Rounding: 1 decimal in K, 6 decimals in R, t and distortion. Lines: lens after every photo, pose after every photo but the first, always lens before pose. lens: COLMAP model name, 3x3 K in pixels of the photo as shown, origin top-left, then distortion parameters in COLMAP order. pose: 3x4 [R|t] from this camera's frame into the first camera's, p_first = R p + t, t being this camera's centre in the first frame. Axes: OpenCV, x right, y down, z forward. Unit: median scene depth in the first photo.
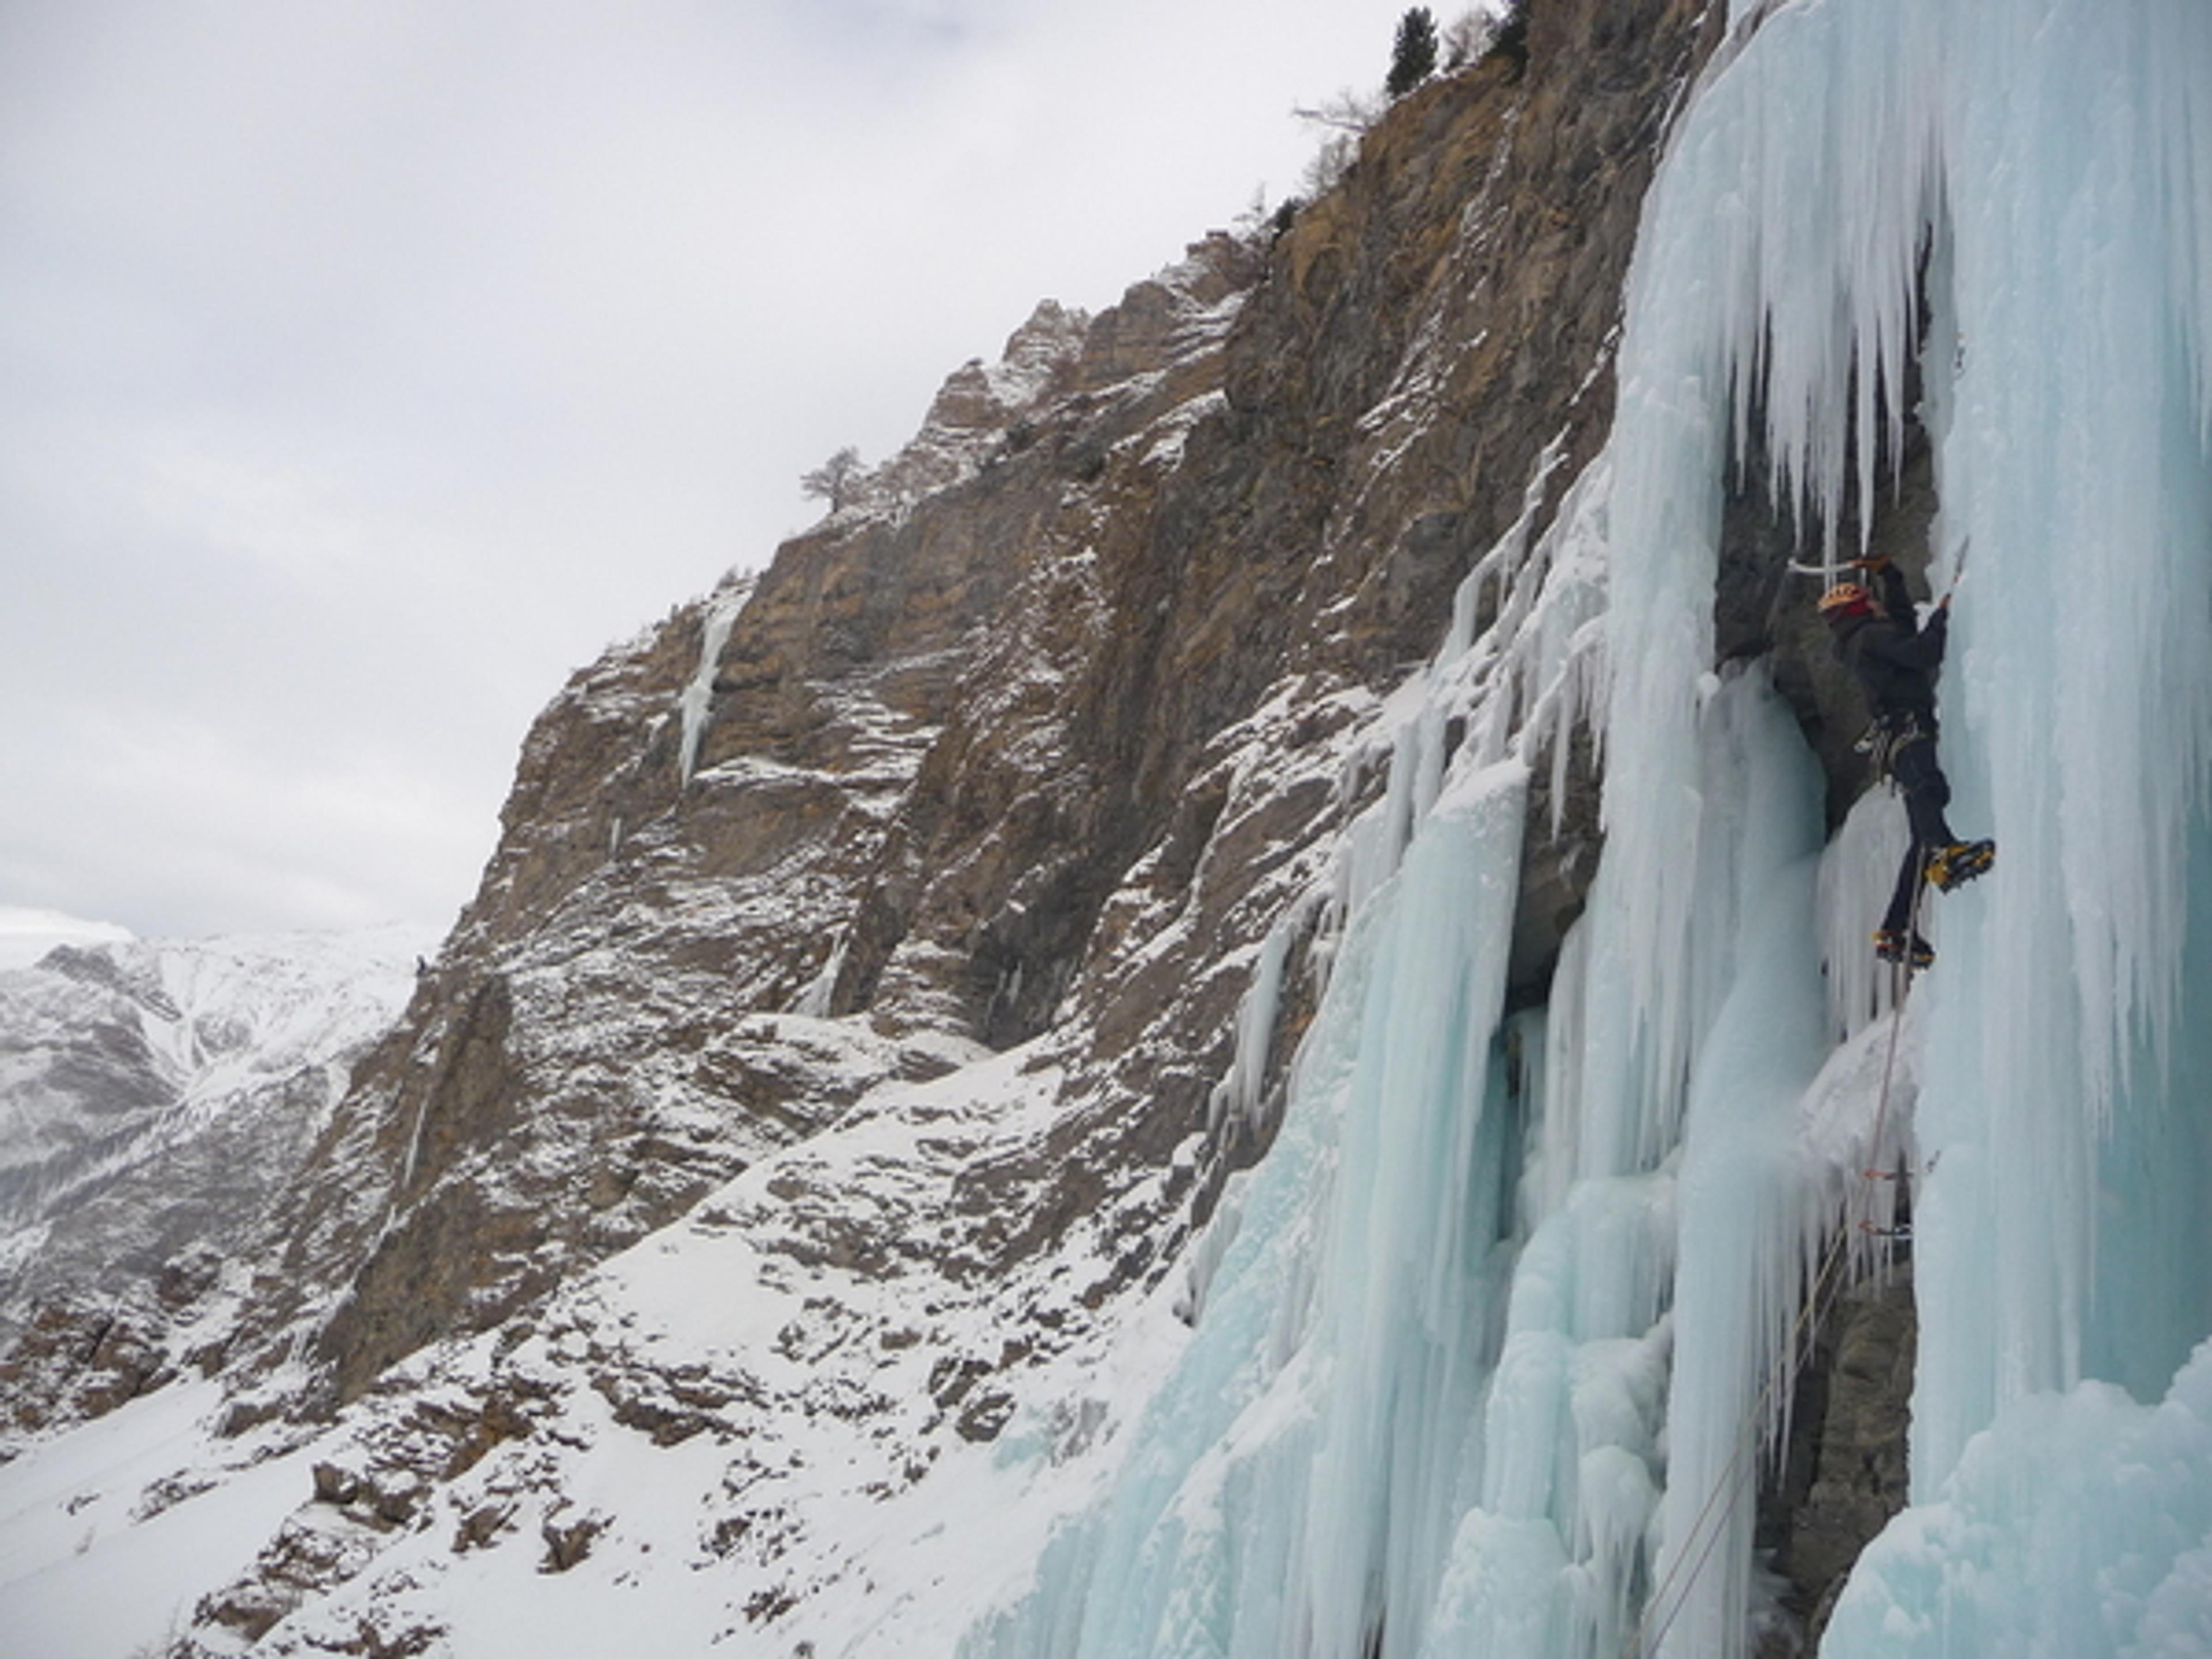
lens RADIAL K [[1786.1, 0, 1106.0], [0, 1786.1, 829.5], [0, 0, 1]] dist [-0.056110, 0.064486]
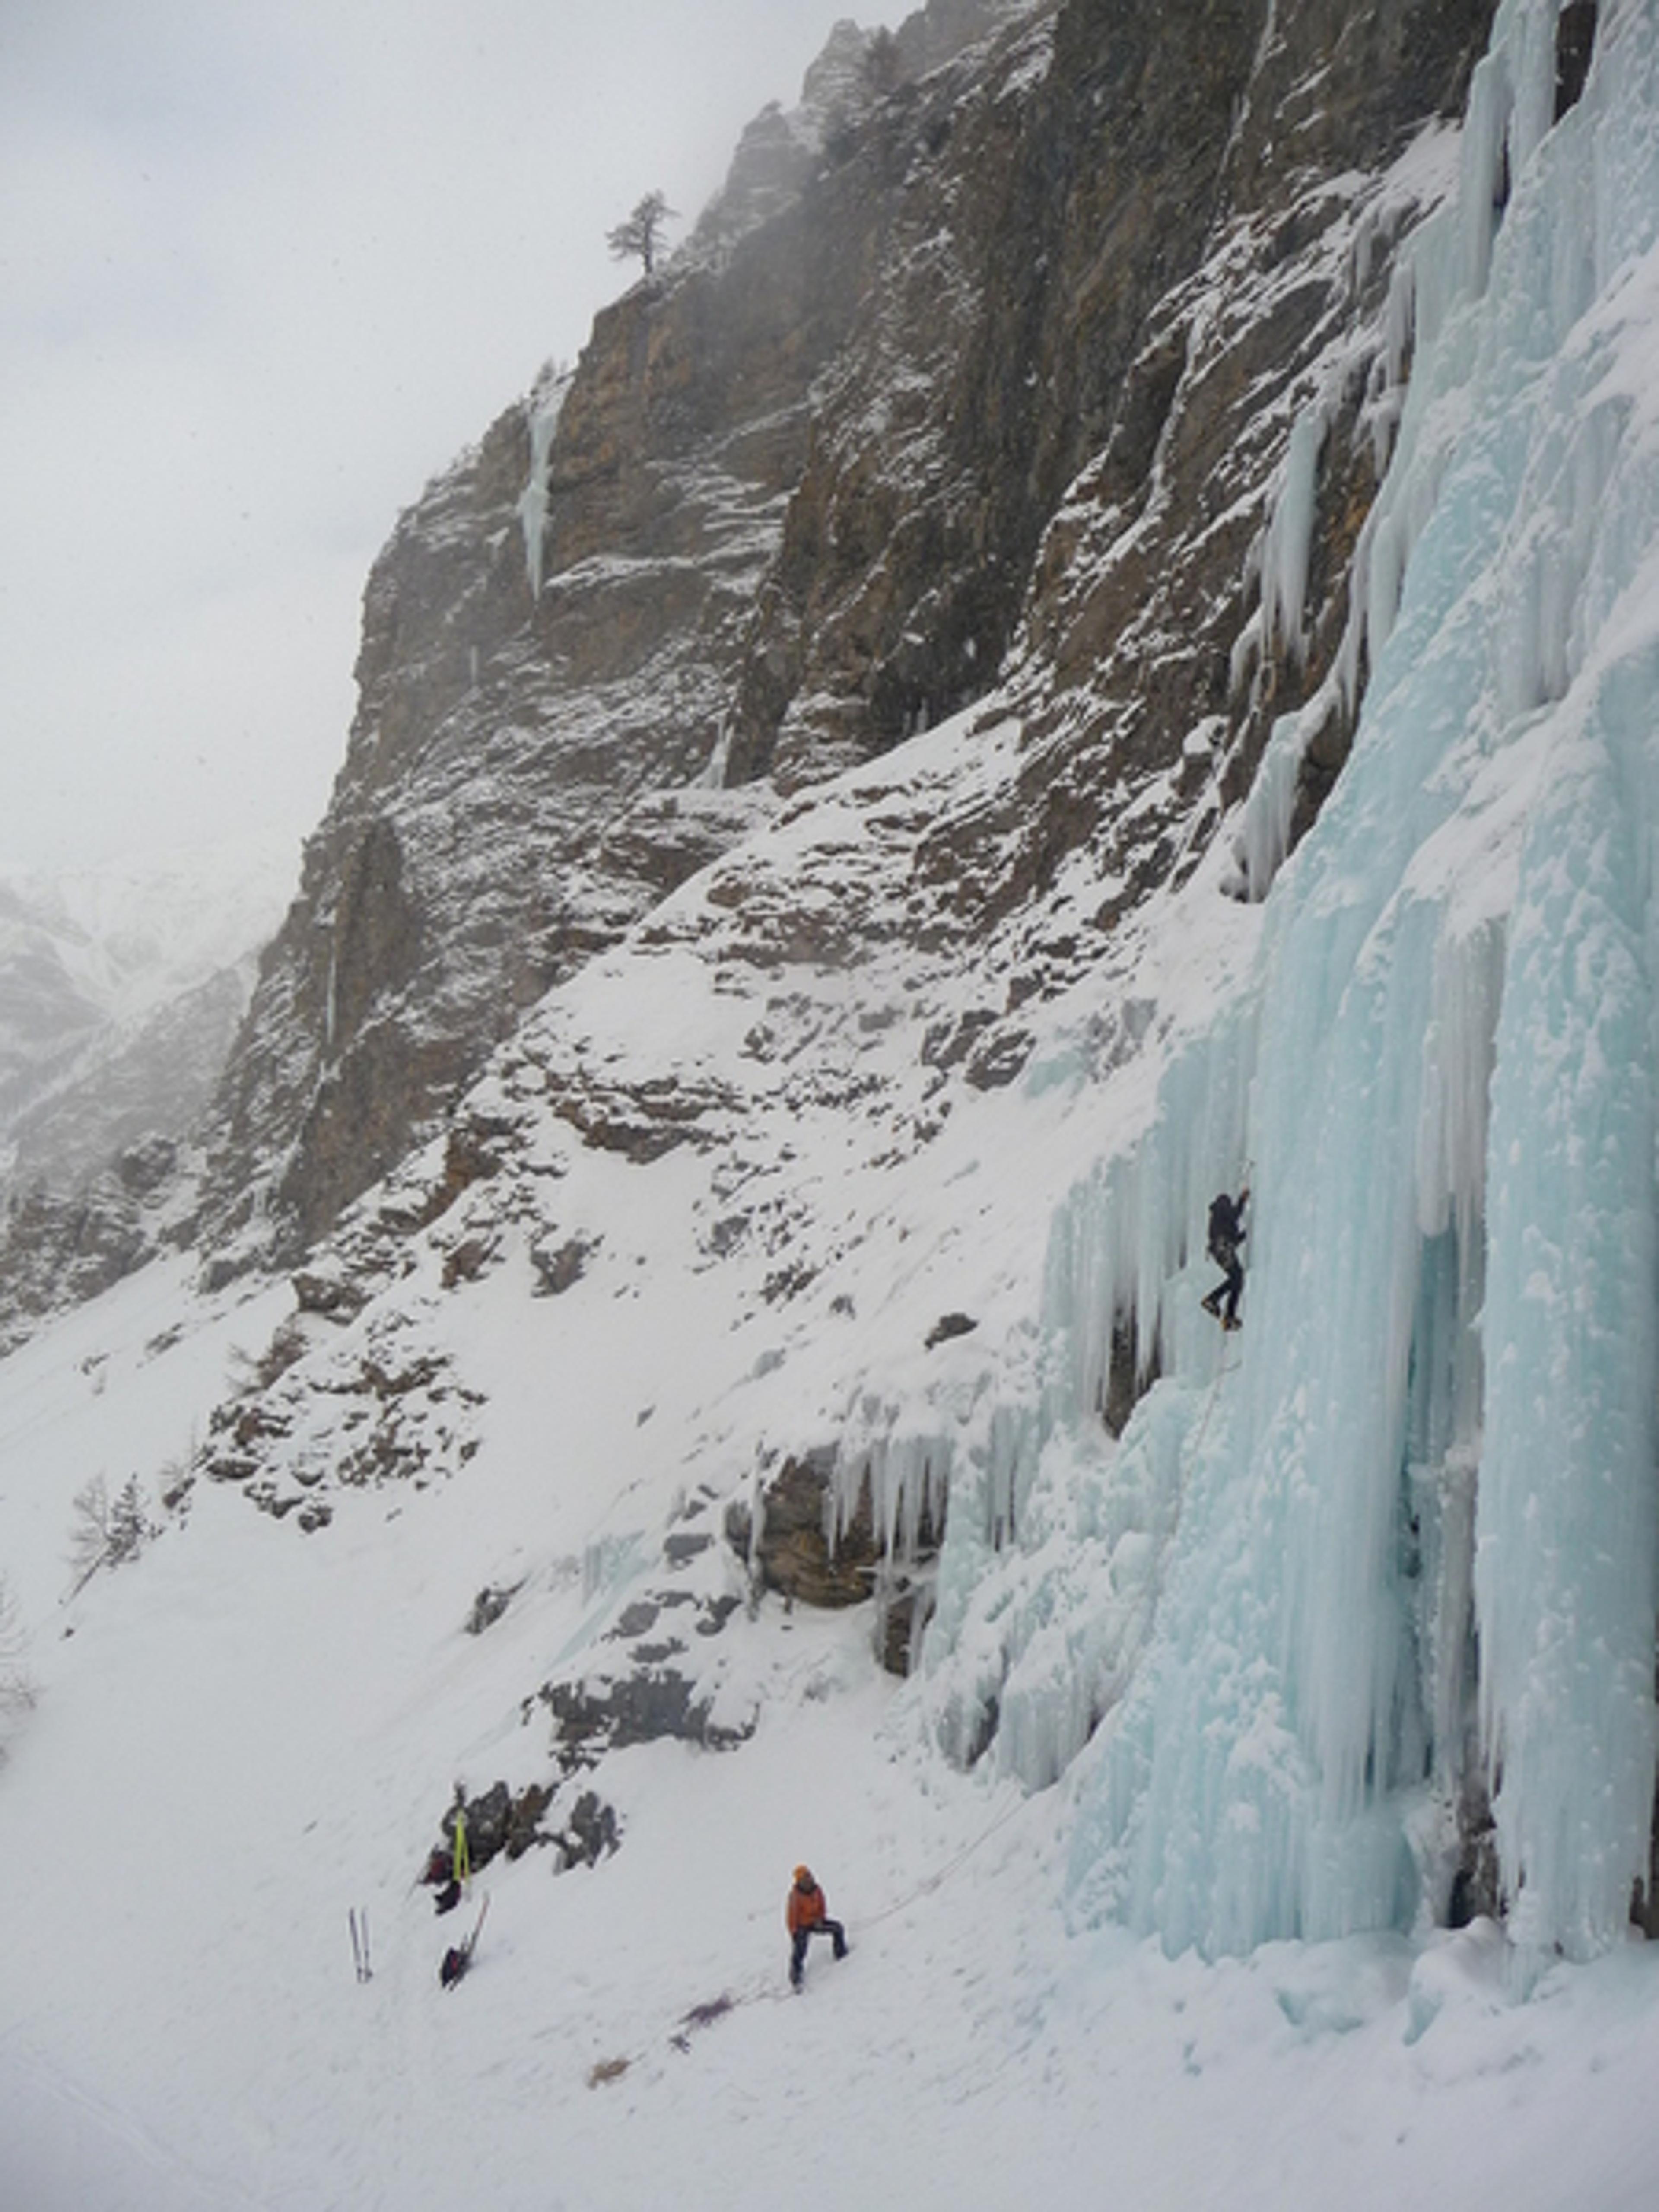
lens RADIAL K [[1752.6, 0, 843.8], [0, 1752.6, 1119.5], [0, 0, 1]] dist [-0.029315, 0.011253]
pose [[0.990536, -0.104392, -0.089110, -0.057251], [0.123018, 0.963173, 0.239089, 0.113912], [0.060870, -0.247788, 0.966900, 0.113718]]
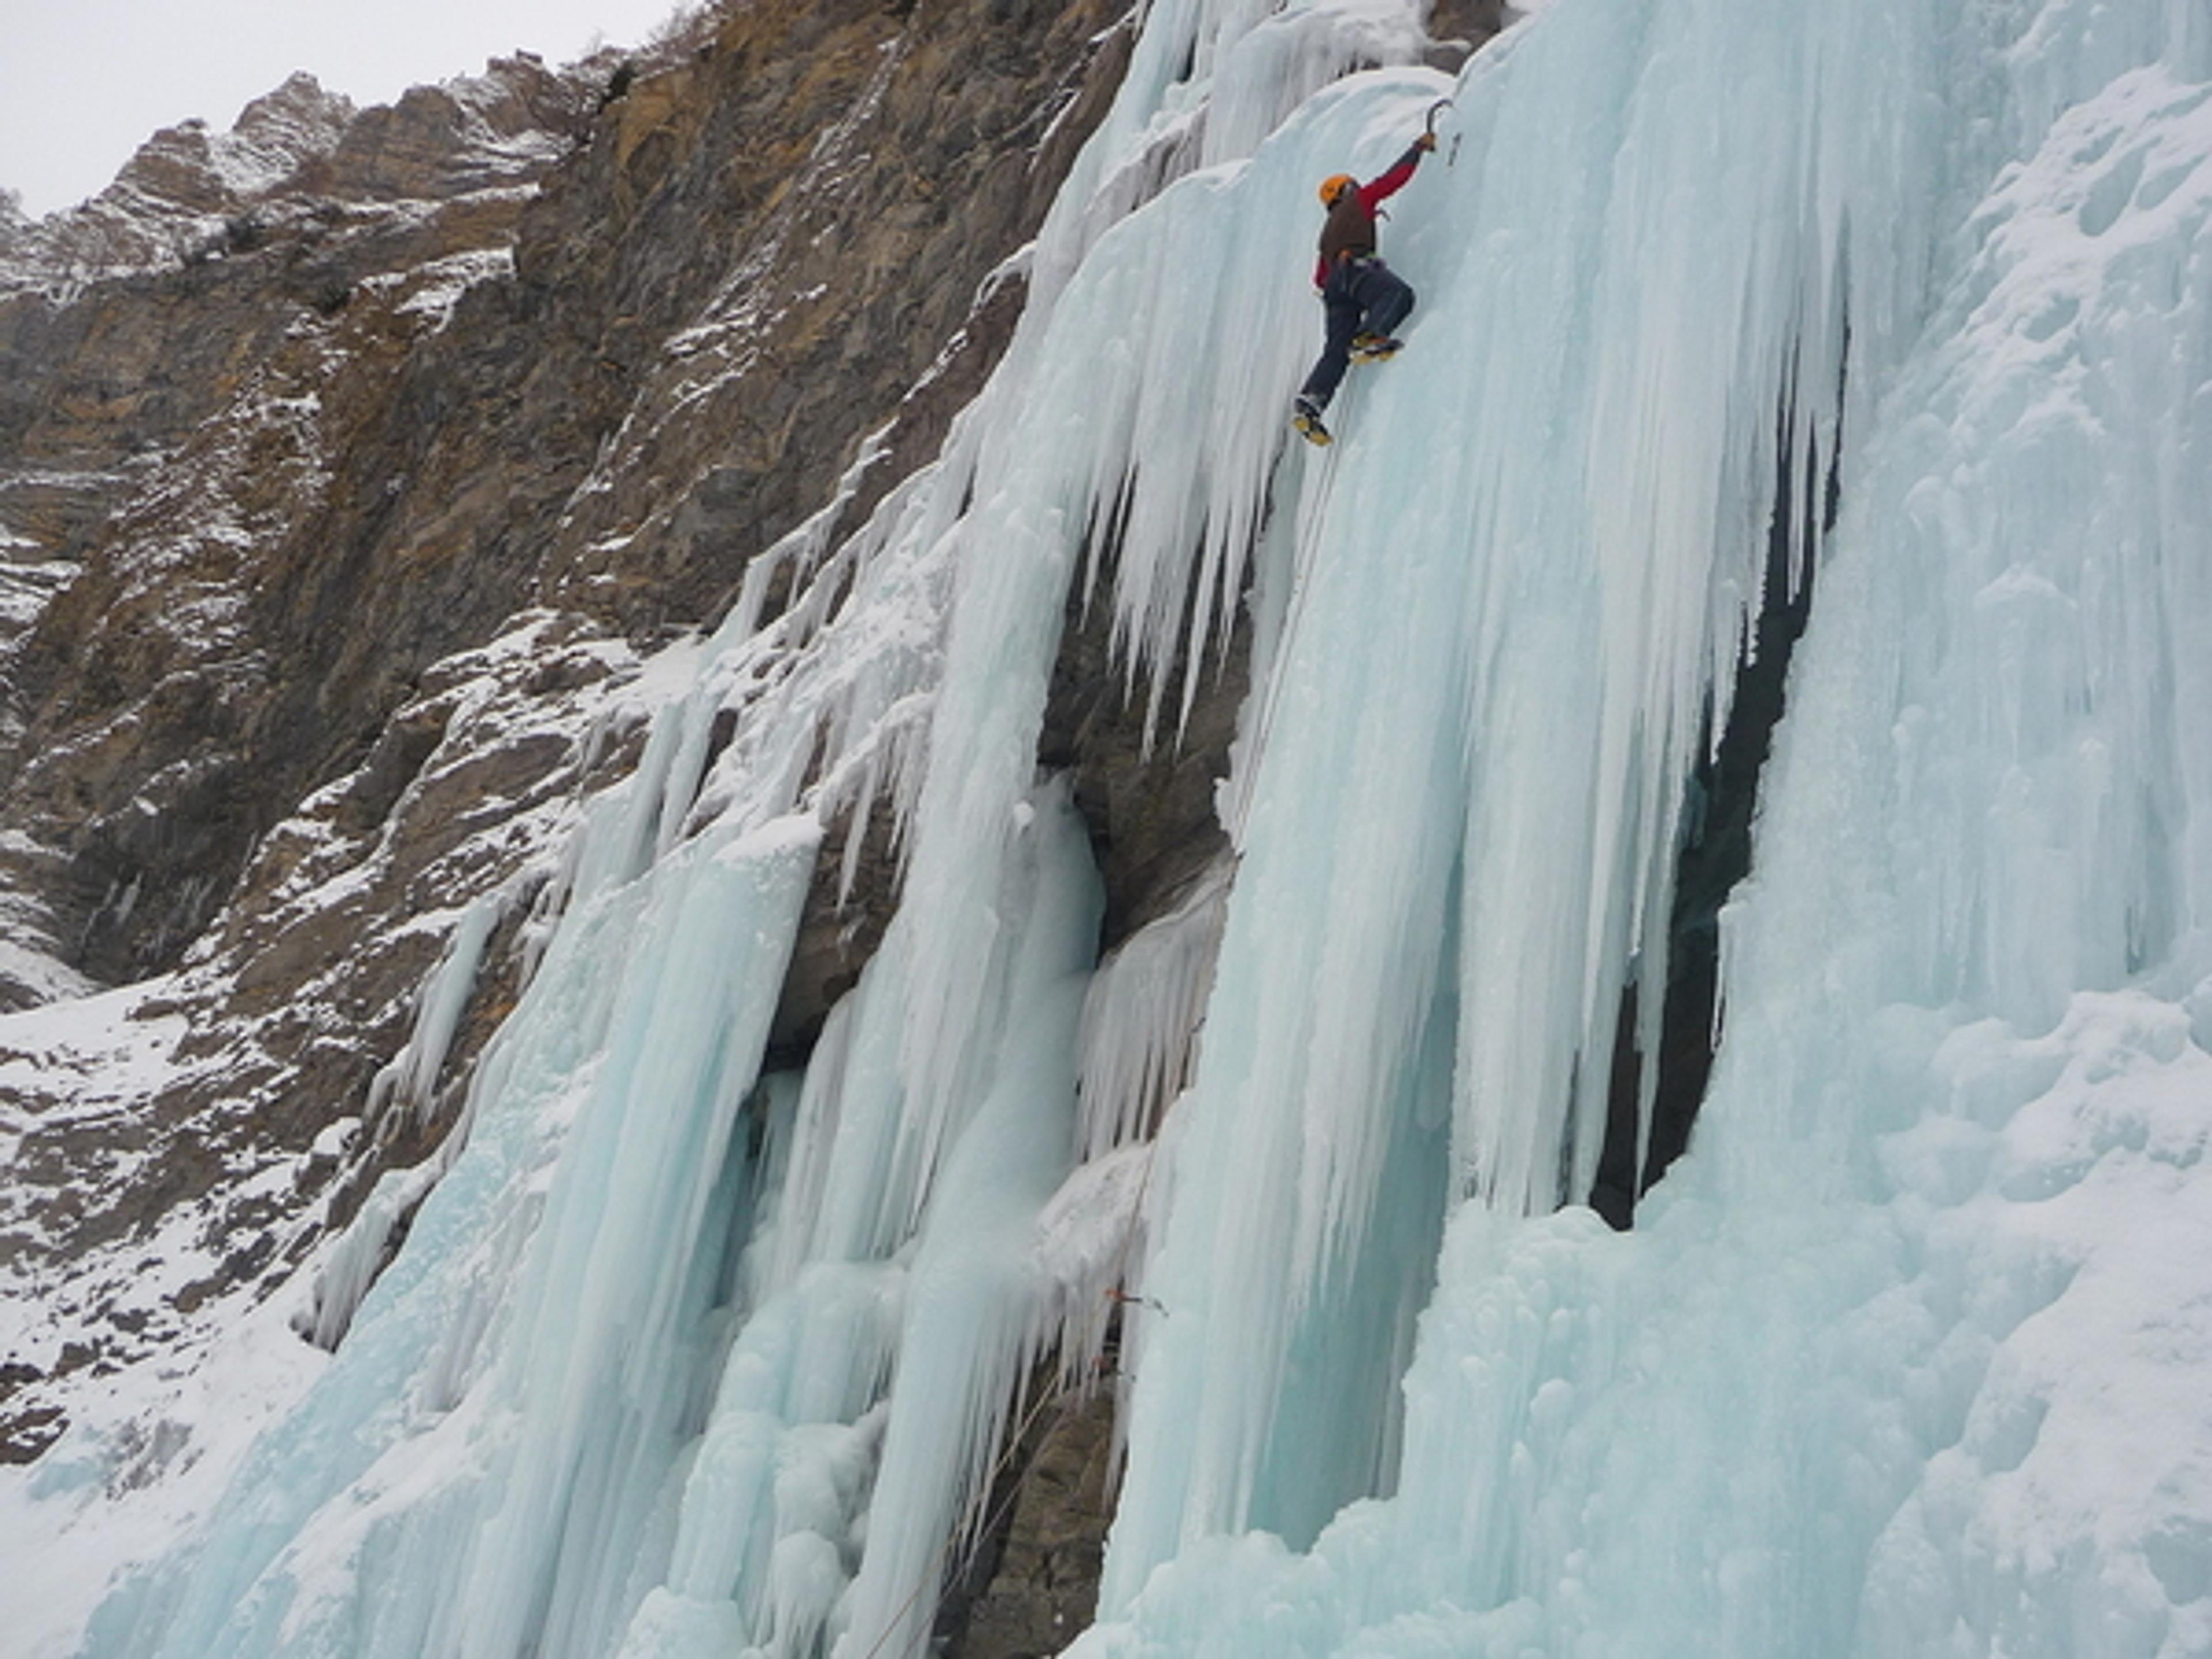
lens RADIAL K [[2008.4, 0, 1106.0], [0, 2008.4, 829.5], [0, 0, 1]] dist [-0.054677, 0.056203]
pose [[0.905952, 0.156792, 0.393277, -0.015446], [-0.164961, 0.986212, -0.013179, -0.013021], [-0.389921, -0.052936, 0.919326, -0.019661]]
